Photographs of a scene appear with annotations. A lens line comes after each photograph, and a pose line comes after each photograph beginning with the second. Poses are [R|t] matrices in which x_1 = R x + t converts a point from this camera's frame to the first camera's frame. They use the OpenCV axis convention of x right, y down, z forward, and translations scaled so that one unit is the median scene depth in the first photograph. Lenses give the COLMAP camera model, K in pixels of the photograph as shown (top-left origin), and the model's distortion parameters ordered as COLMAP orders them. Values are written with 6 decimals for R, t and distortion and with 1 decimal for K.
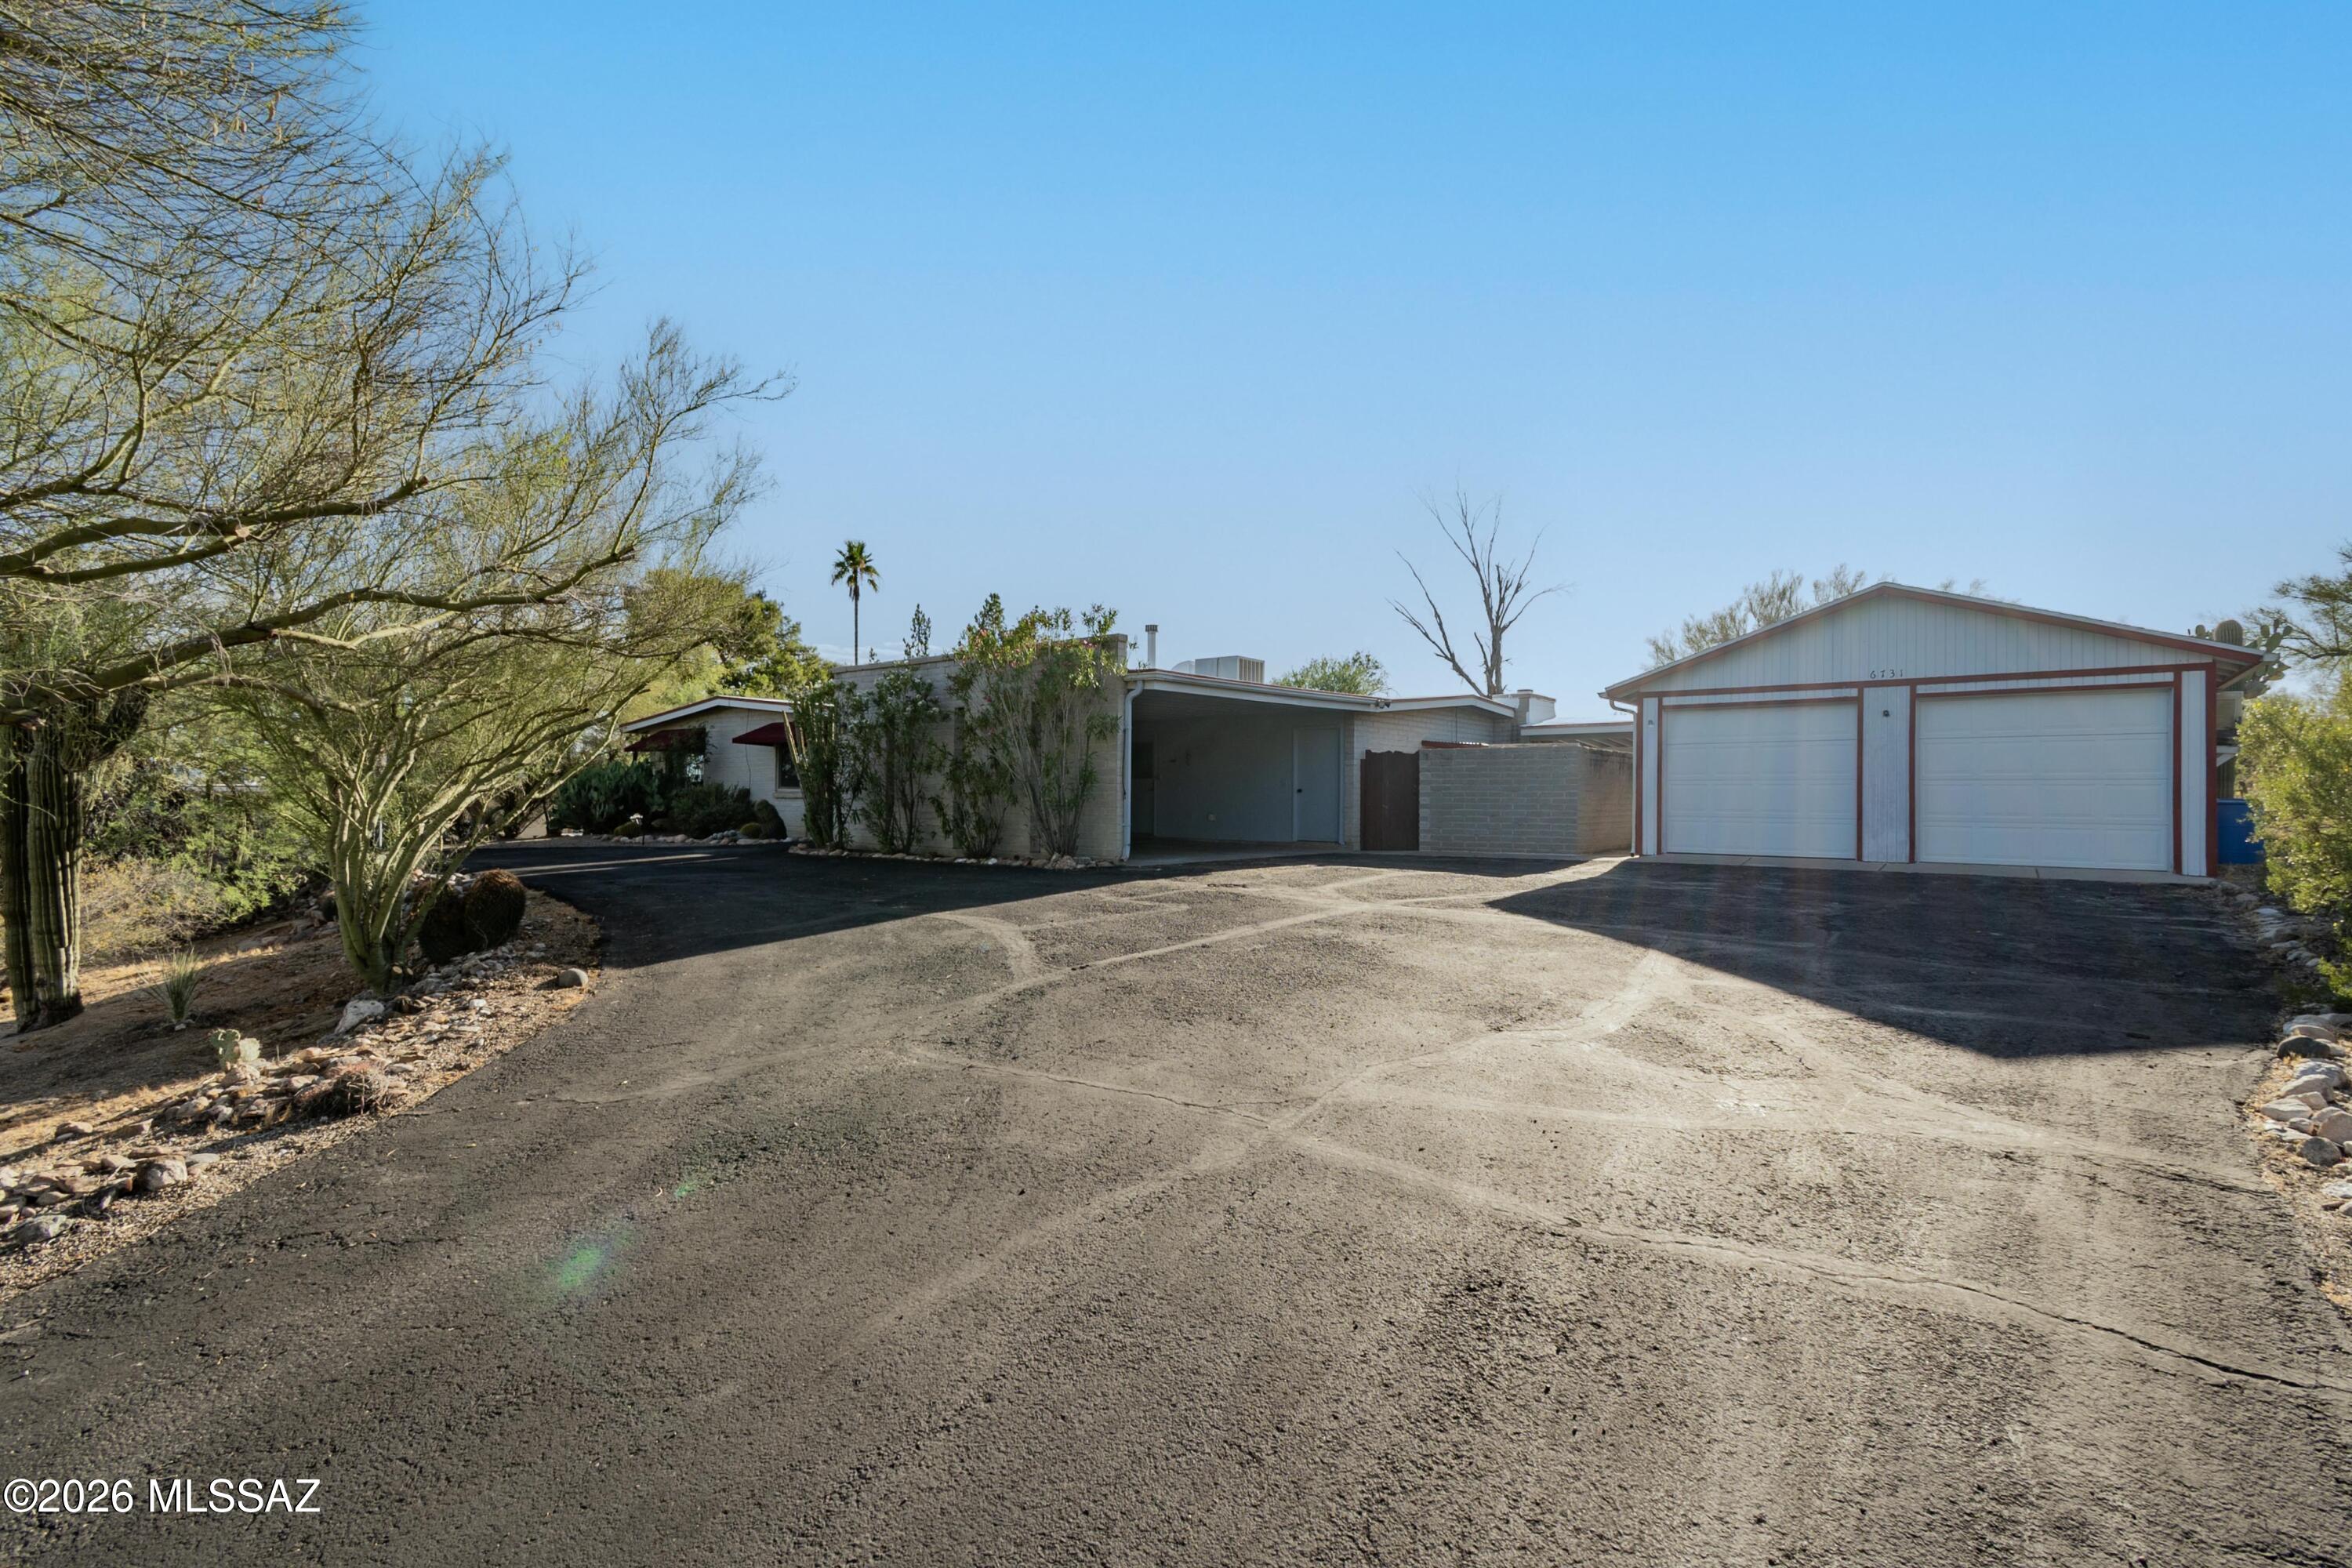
lens RADIAL K [[1044.8, 0, 1176.9], [0, 1044.8, 793.7], [0, 0, 1]] dist [-0.000065, -0.000215]
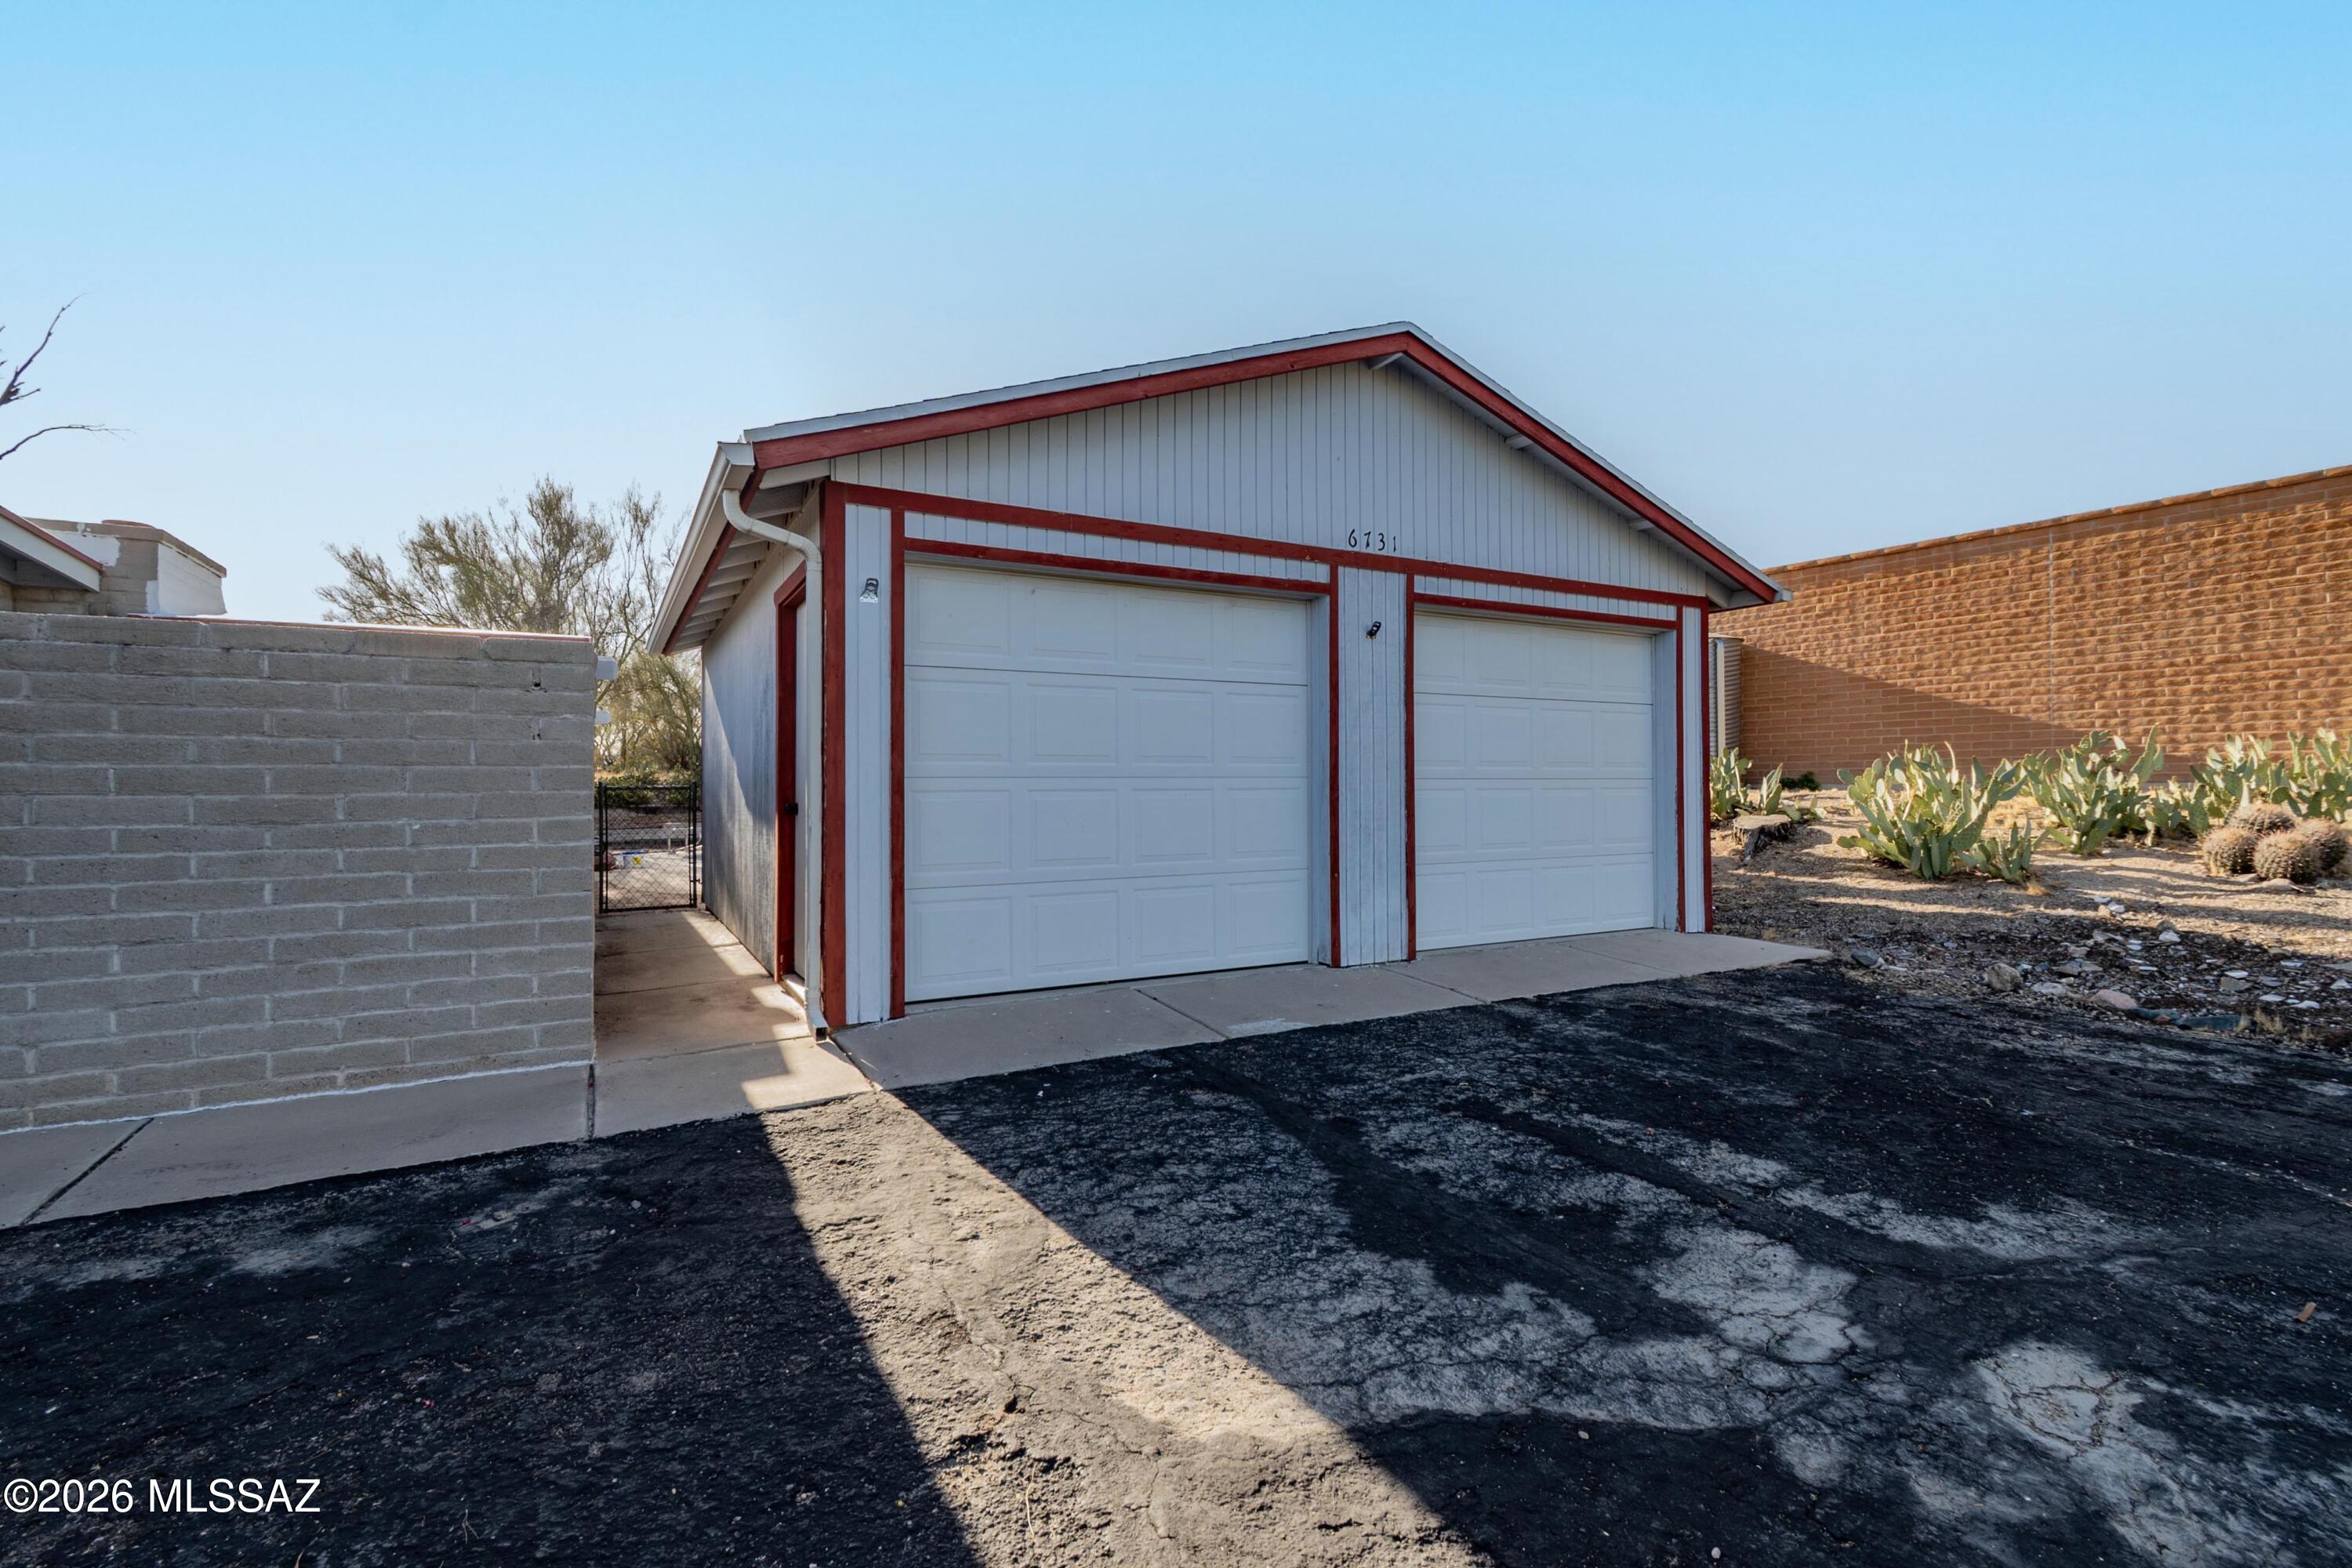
lens RADIAL K [[1044.8, 0, 1177.4], [0, 1044.8, 775.3], [0, 0, 1]] dist [-0.000065, -0.000215]
pose [[0.394498, -0.007276, 0.918868, 0.233811], [-0.001057, 0.999964, 0.008371, -0.018063], [-0.918896, -0.004273, 0.394477, 0.893085]]
